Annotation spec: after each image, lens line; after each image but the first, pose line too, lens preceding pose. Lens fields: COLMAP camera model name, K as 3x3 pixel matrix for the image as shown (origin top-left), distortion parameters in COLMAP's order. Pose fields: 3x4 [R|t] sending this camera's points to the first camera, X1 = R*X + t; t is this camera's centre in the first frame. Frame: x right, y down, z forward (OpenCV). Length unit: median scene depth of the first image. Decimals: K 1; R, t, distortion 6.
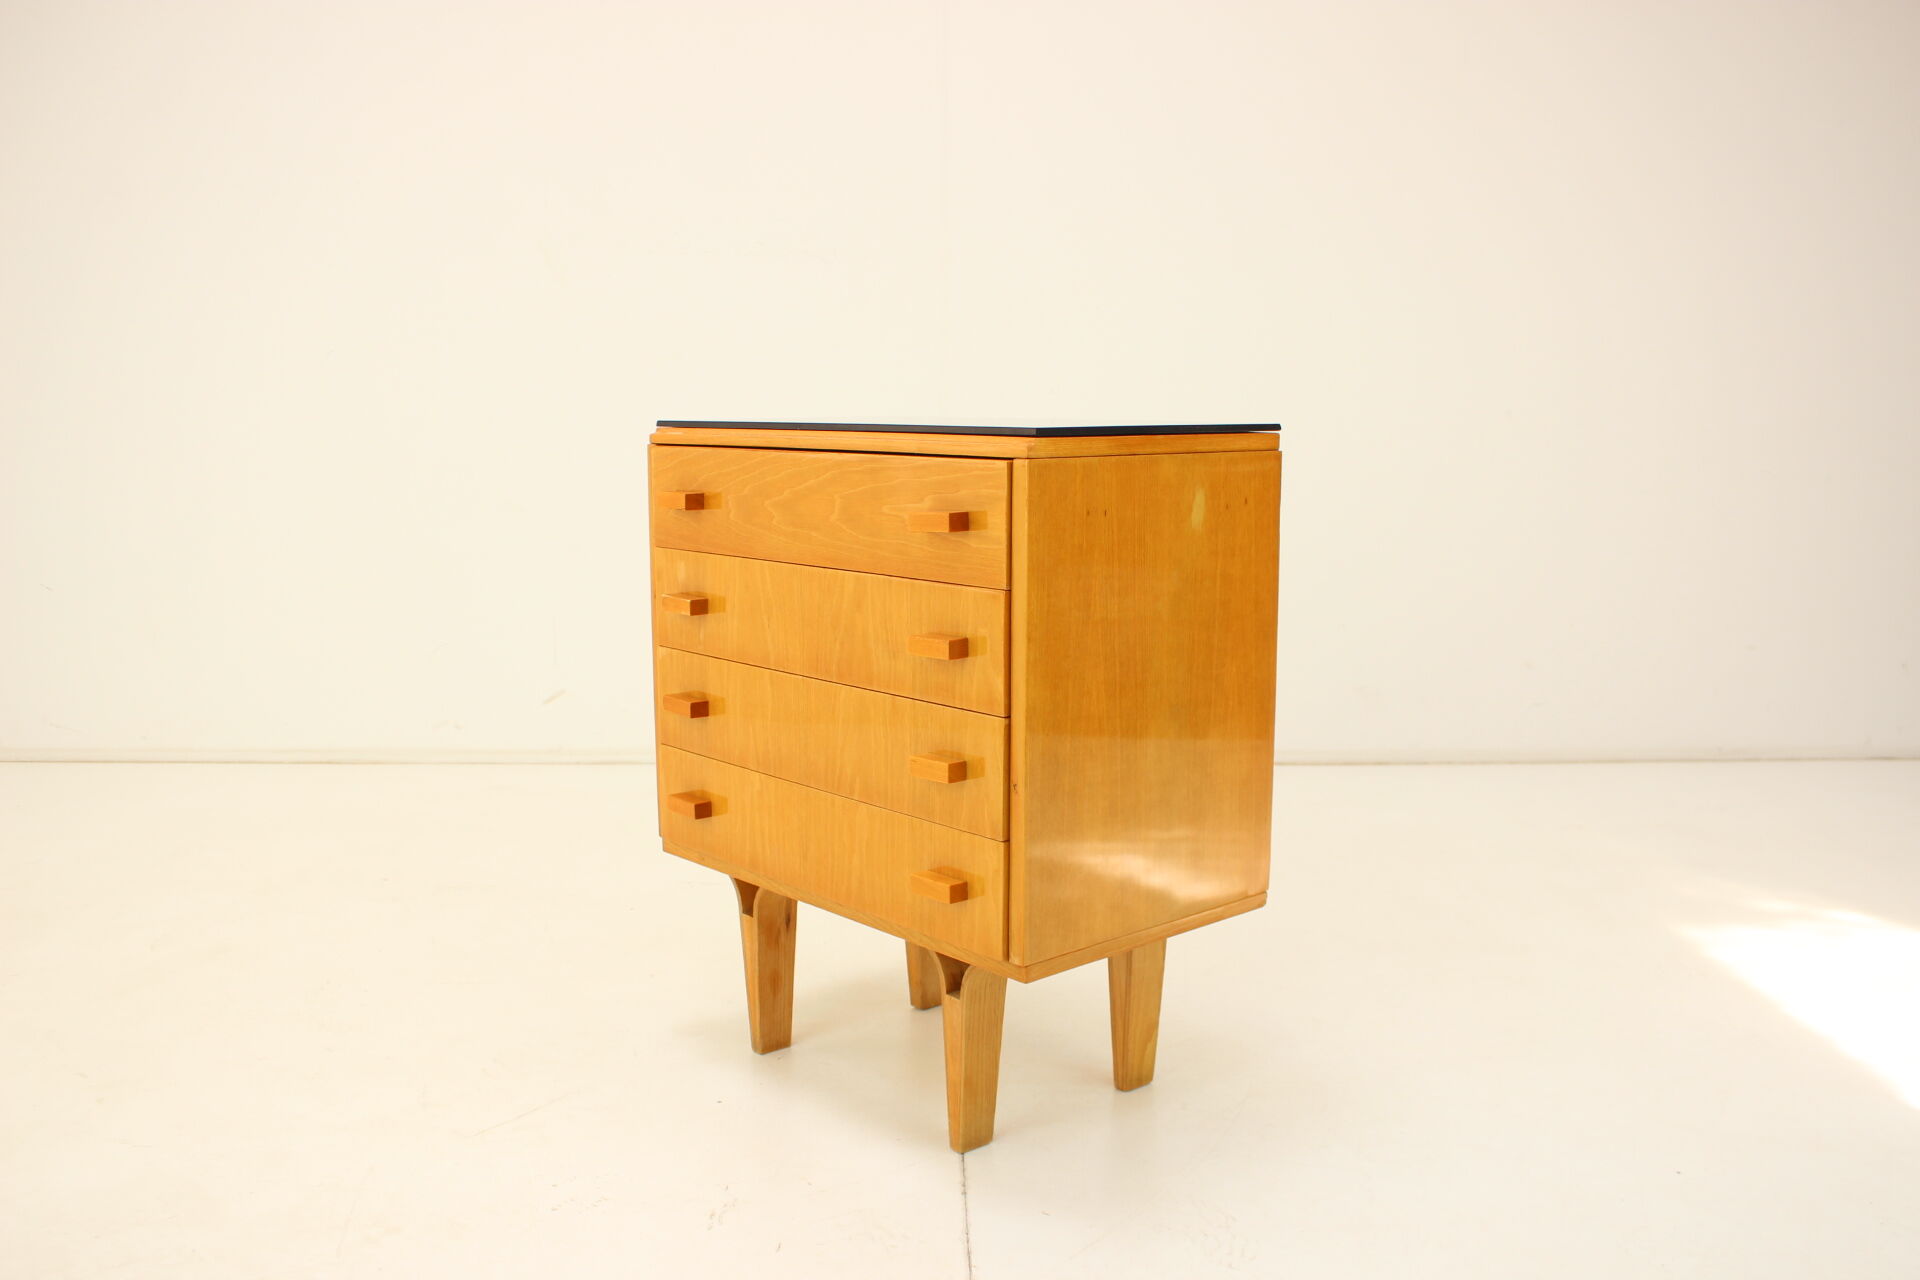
lens RADIAL K [[1712.6, 0, 962.0], [0, 1712.6, 640.2], [0, 0, 1]] dist [-0.147242, 0.080202]
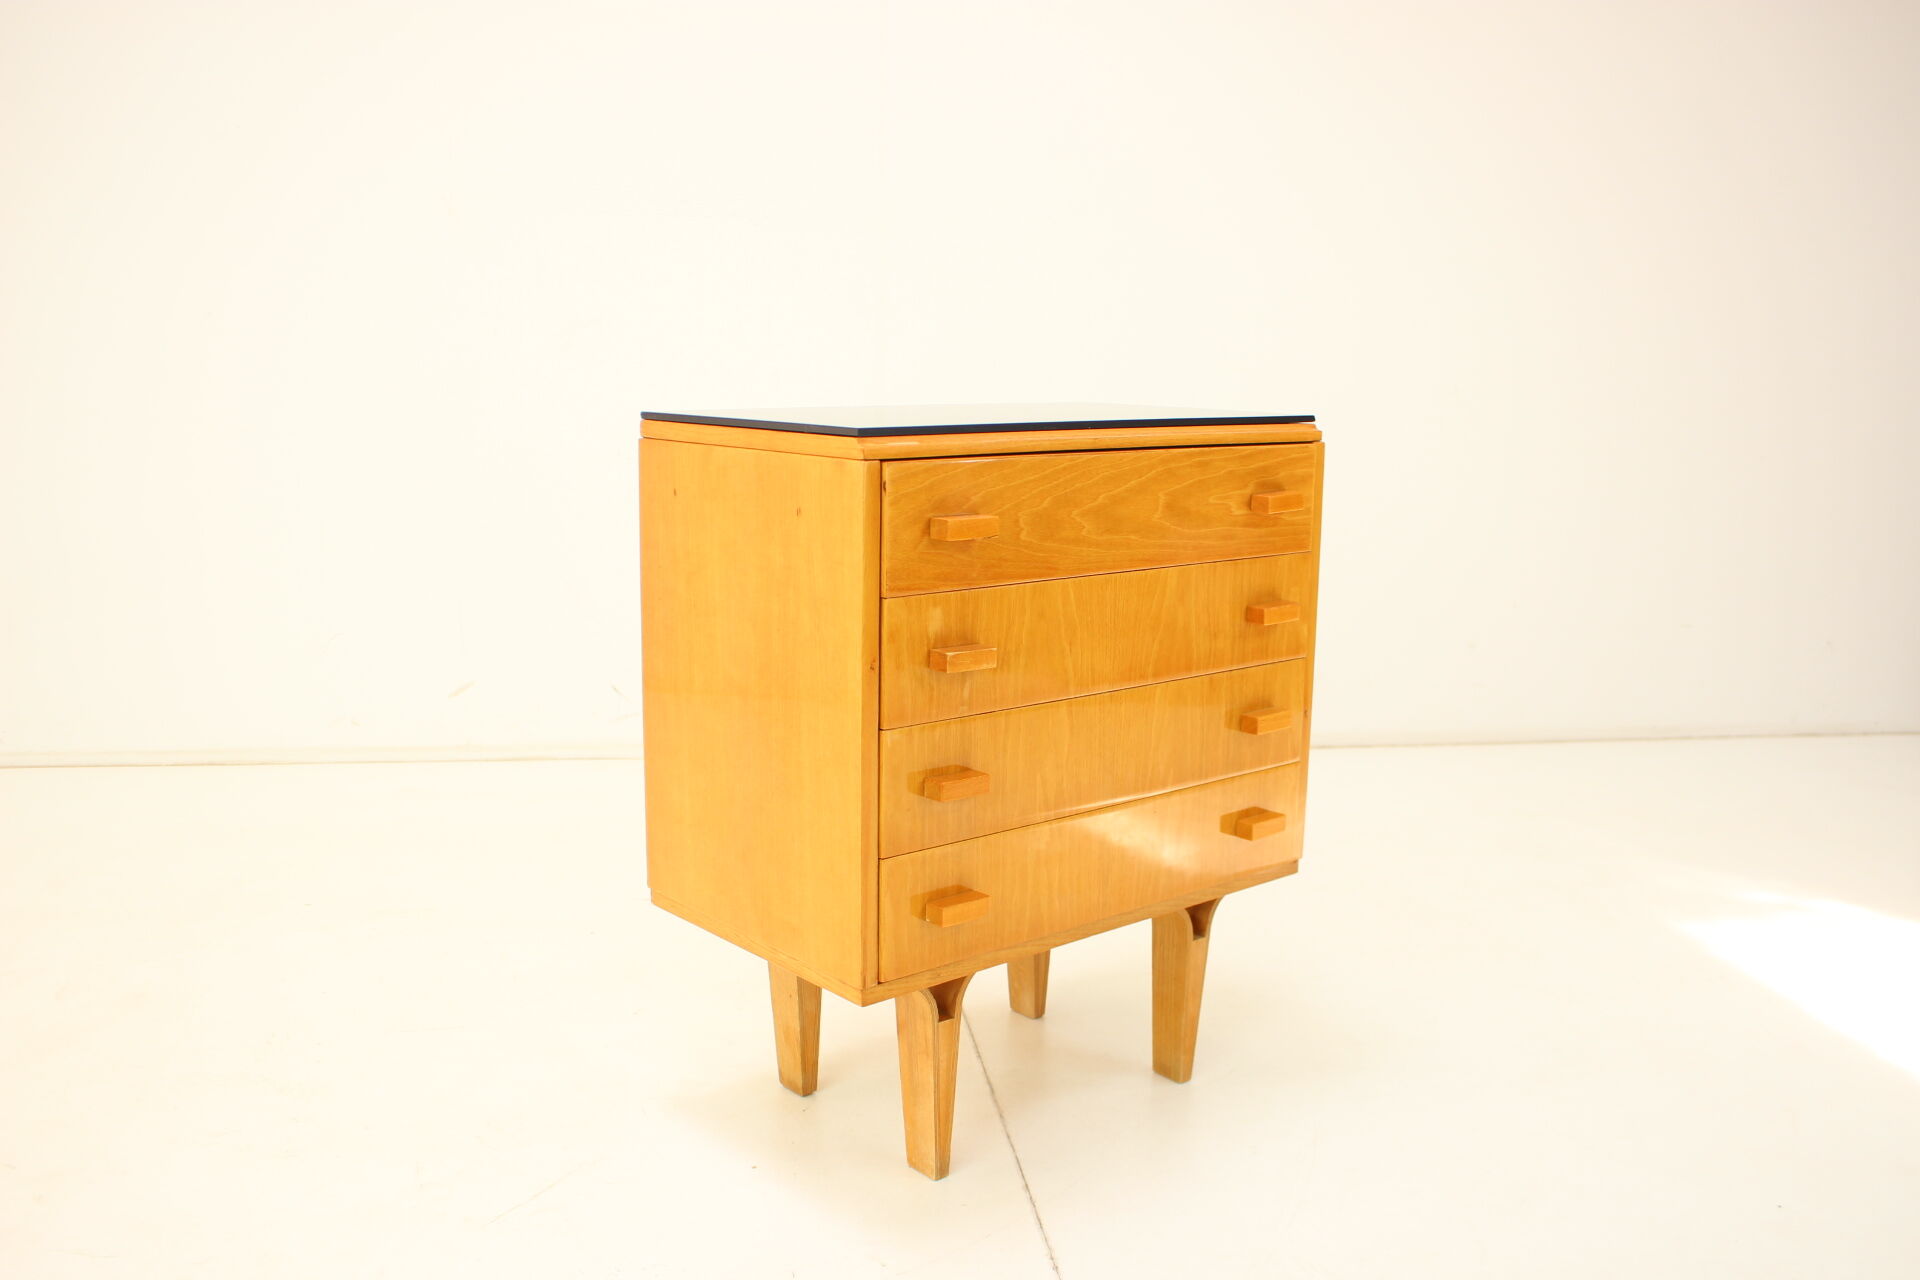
lens RADIAL K [[1712.6, 0, 970.1], [0, 1712.6, 650.5], [0, 0, 1]] dist [-0.147242, 0.080202]
pose [[0.015571, -0.182675, 0.983050, -1.061319], [0.127615, 0.975492, 0.179249, -0.187569], [-0.991701, 0.122661, 0.038501, 1.091682]]
